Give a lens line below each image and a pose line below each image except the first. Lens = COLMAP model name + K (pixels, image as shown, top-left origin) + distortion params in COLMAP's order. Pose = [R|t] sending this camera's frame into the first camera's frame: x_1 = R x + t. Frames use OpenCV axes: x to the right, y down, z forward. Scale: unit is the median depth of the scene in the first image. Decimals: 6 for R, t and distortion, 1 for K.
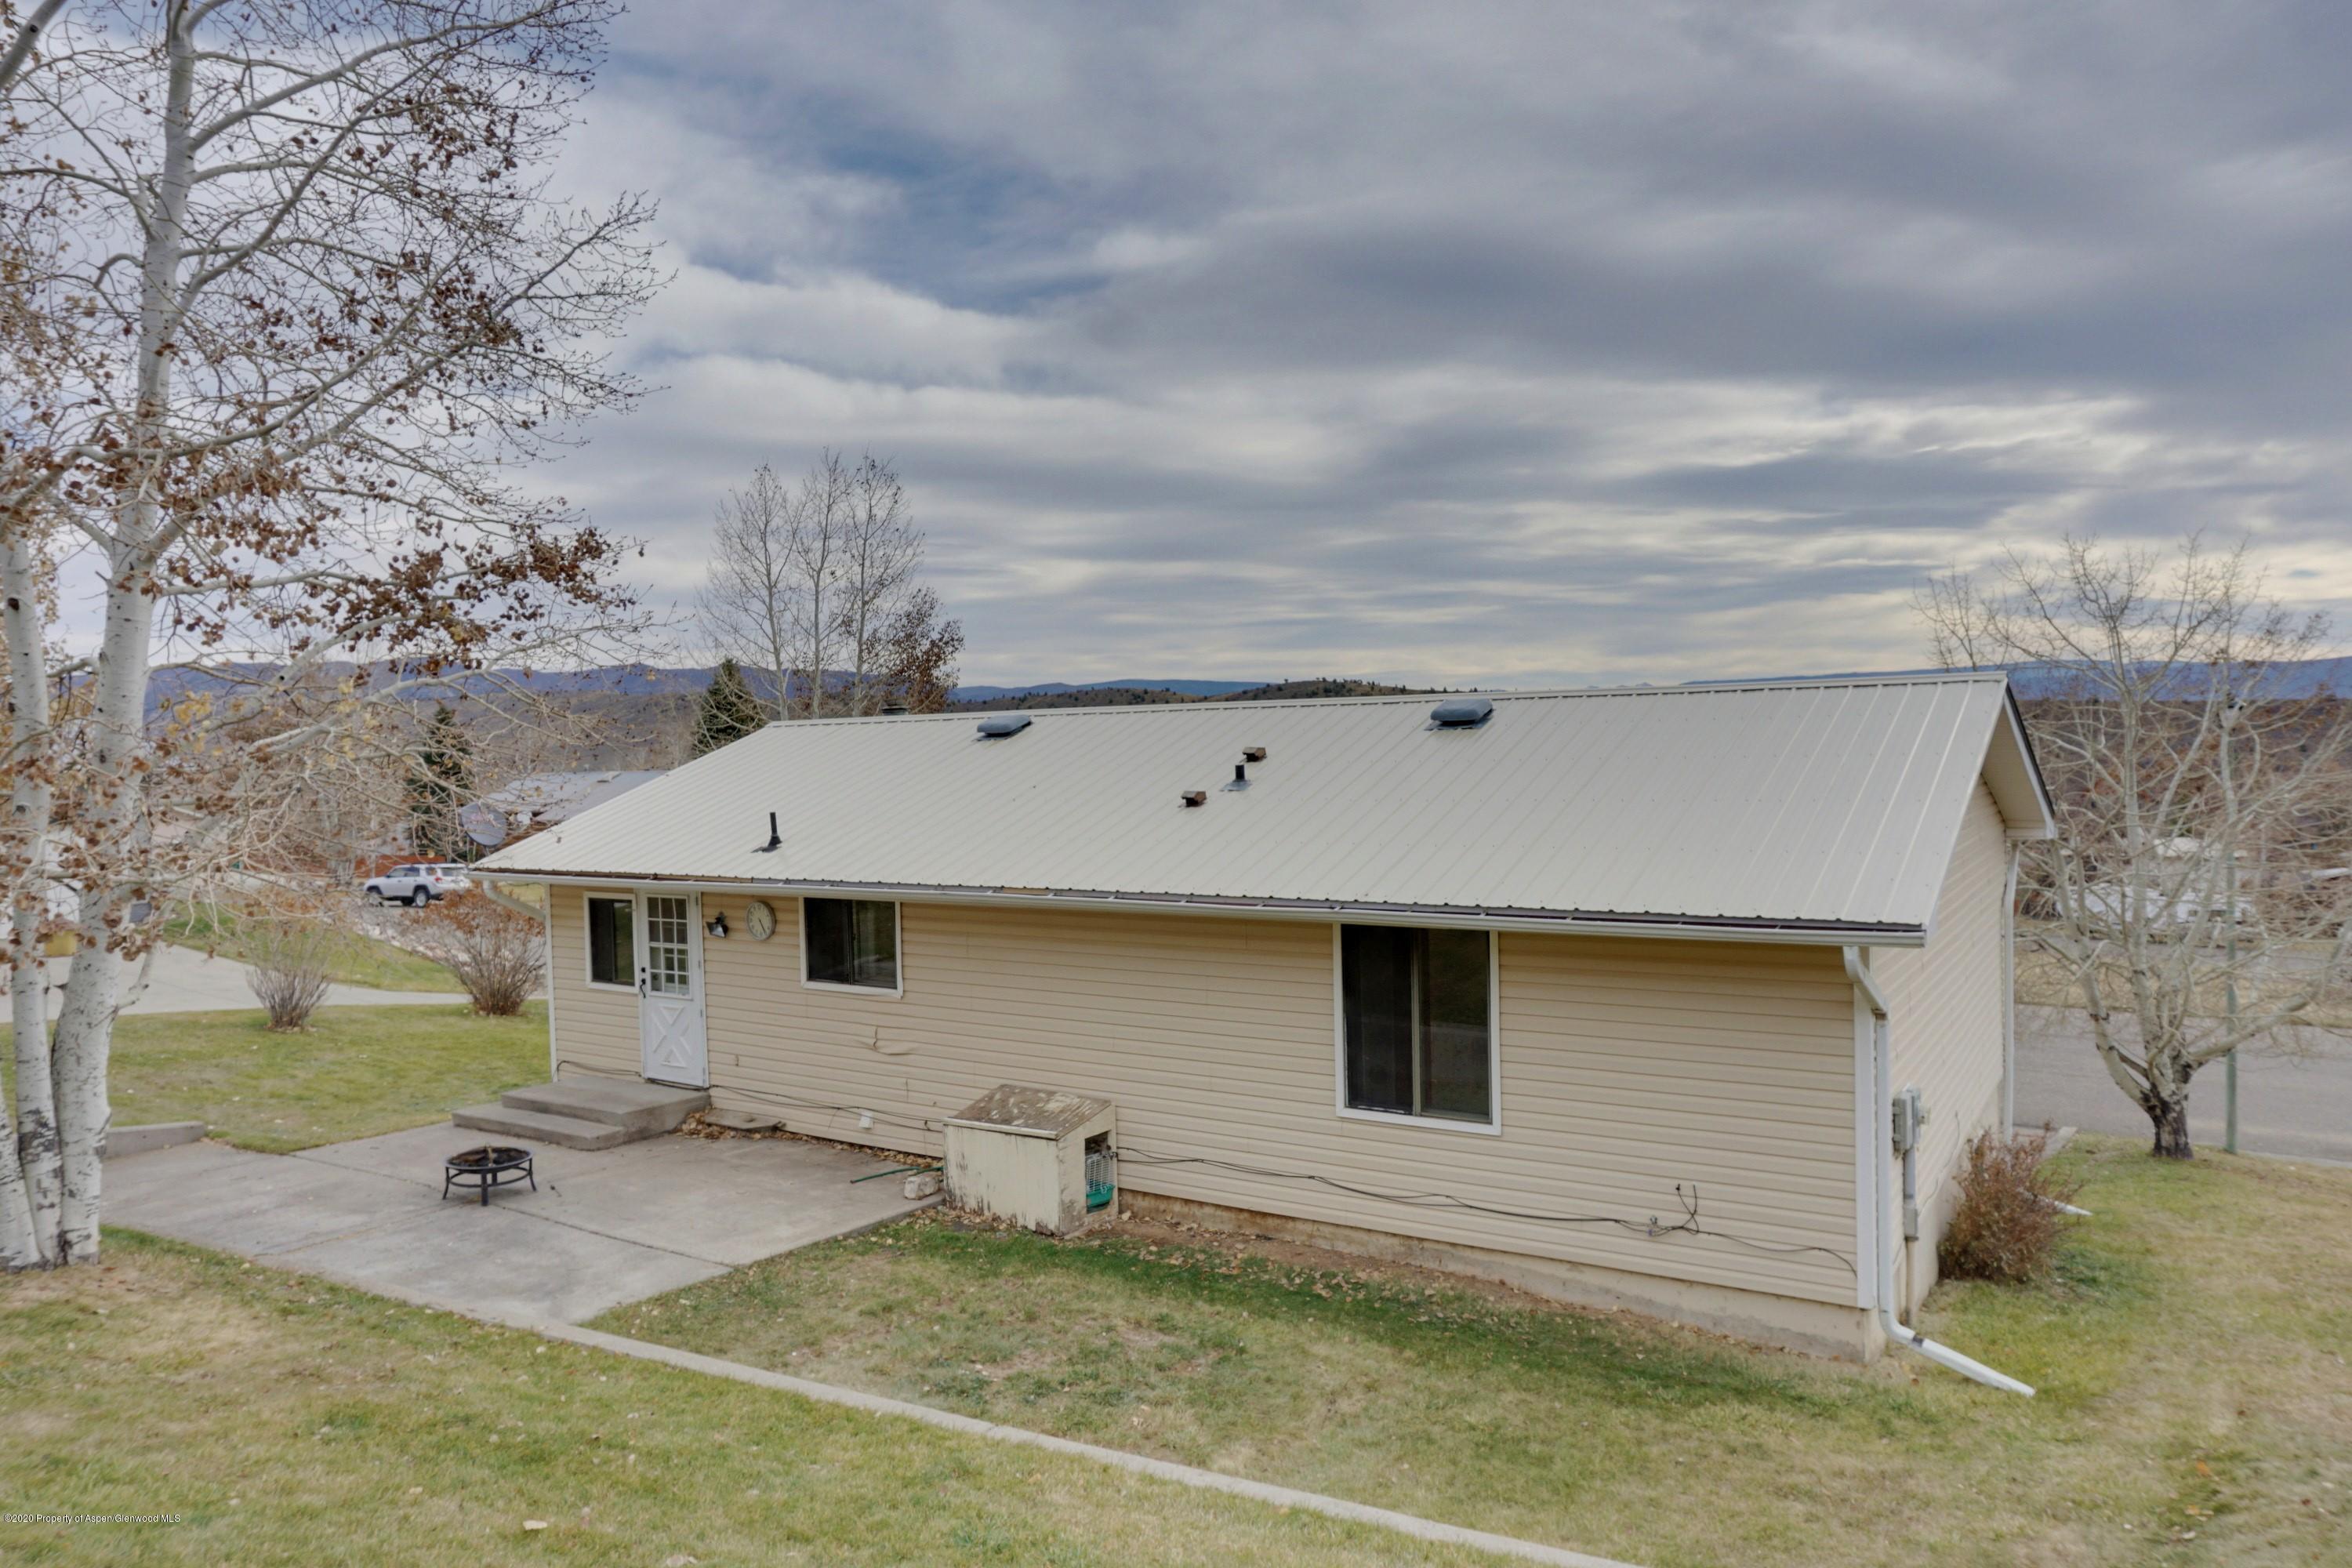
lens RADIAL K [[1575.4, 0, 1165.1], [0, 1575.4, 783.8], [0, 0, 1]] dist [-0.043801, 0.030247]
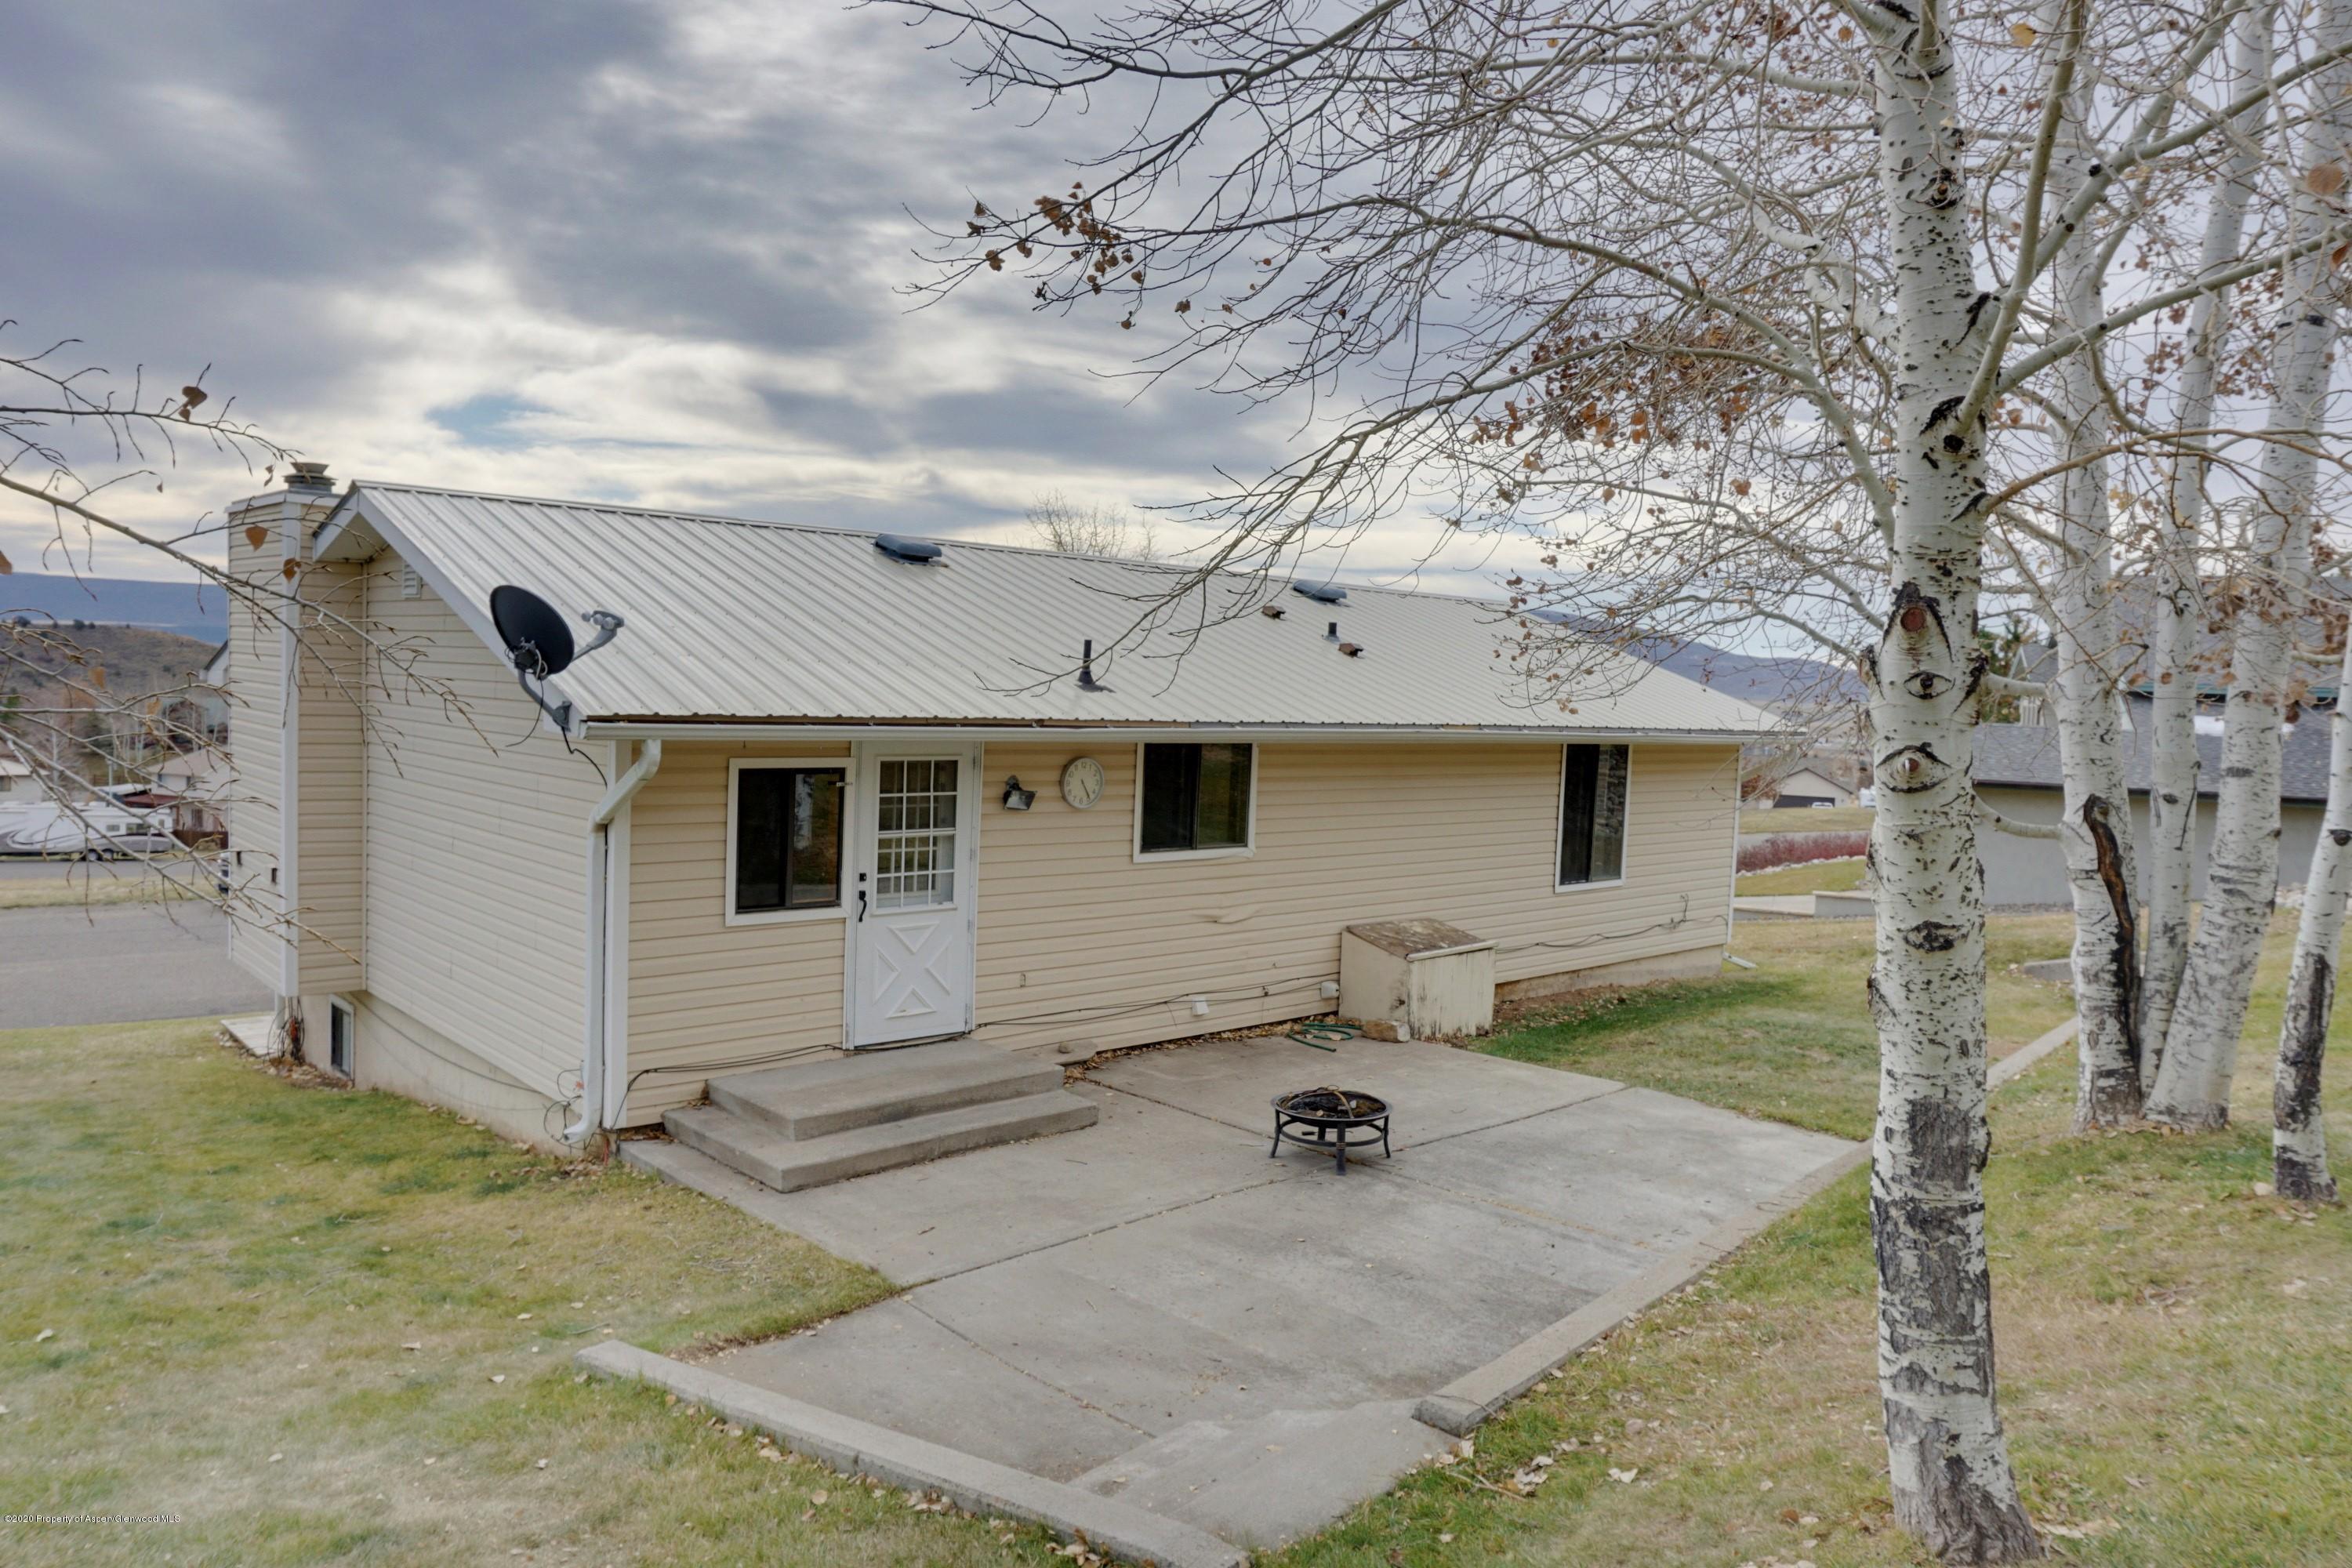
lens RADIAL K [[1575.4, 0, 1165.1], [0, 1575.4, 783.8], [0, 0, 1]] dist [-0.043801, 0.030247]
pose [[0.244051, -0.038423, 0.969001, -0.954946], [-0.026762, 0.998567, 0.046335, 0.050715], [-0.969393, -0.037240, 0.242673, 0.761701]]
